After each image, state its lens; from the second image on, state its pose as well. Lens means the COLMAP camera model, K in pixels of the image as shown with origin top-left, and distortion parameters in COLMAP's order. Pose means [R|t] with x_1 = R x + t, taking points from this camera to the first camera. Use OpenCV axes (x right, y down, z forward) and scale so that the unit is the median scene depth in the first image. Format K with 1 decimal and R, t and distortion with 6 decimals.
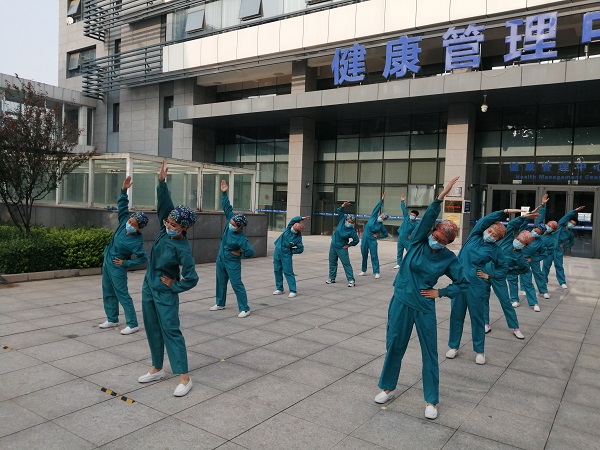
lens RADIAL K [[477.9, 0, 300.0], [0, 477.9, 225.0], [0, 0, 1]] dist [0.029540, -0.067235]
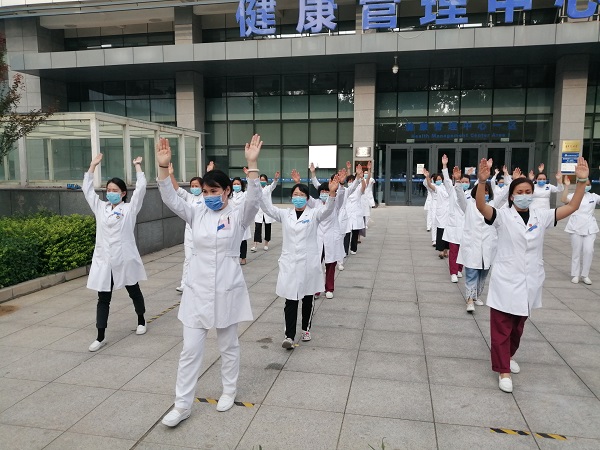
lens RADIAL K [[477.9, 0, 300.0], [0, 477.9, 225.0], [0, 0, 1]] dist [0.029540, -0.067235]
pose [[0.921025, -0.084749, 0.380171, -0.223394], [0.053545, 0.994324, 0.091938, -0.015776], [-0.385805, -0.064321, 0.920336, 0.103109]]
